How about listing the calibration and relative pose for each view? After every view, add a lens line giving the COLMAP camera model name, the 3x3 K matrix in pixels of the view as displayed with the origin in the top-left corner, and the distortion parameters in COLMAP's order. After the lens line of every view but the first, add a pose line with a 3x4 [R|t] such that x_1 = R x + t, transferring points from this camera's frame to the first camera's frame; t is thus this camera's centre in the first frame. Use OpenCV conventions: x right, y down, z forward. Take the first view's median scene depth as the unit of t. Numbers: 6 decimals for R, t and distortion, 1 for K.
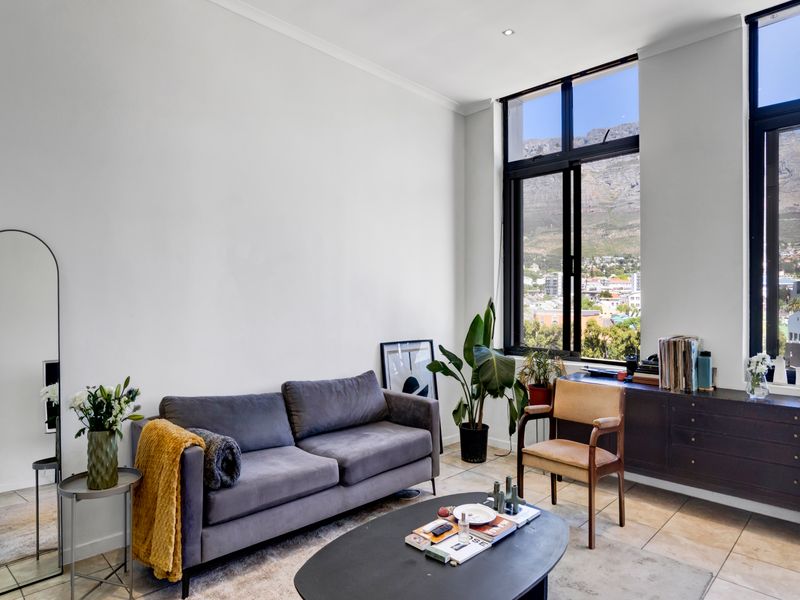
lens RADIAL K [[491.5, 0, 401.8], [0, 491.5, 294.7], [0, 0, 1]] dist [-0.002847, 0.000453]
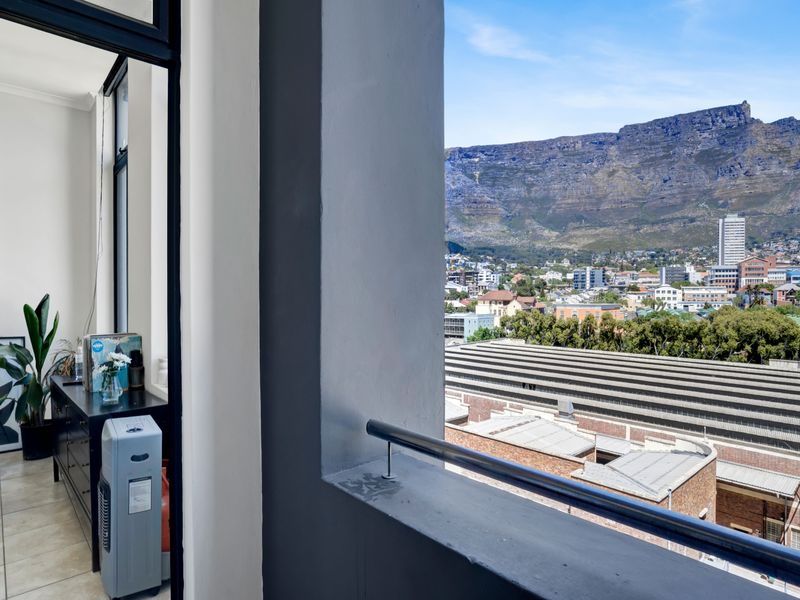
lens RADIAL K [[472.5, 0, 400.0], [0, 472.5, 300.0], [0, 0, 1]] dist [-0.058523, 0.031637]
pose [[0.996945, -0.007615, -0.077736, 0.890063], [0.009194, 0.999758, 0.019980, 0.005159], [0.077565, -0.020634, 0.996774, 0.119304]]
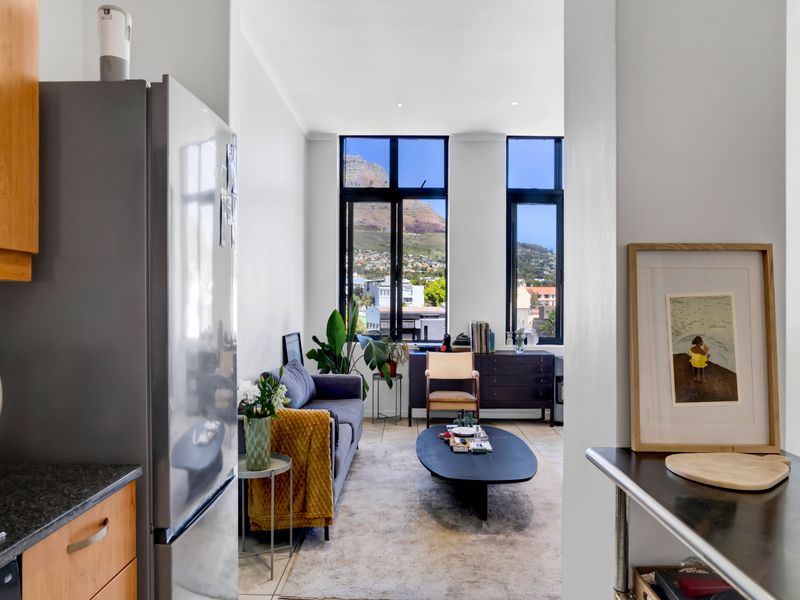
lens RADIAL K [[506.5, 0, 400.9], [0, 506.5, 275.8], [0, 0, 1]] dist [-0.086661, 0.000053]
pose [[0.731273, 0.031457, 0.681360, -0.574858], [-0.012488, 0.999386, -0.032738, -0.003026], [-0.681971, 0.015432, 0.731216, -0.034296]]
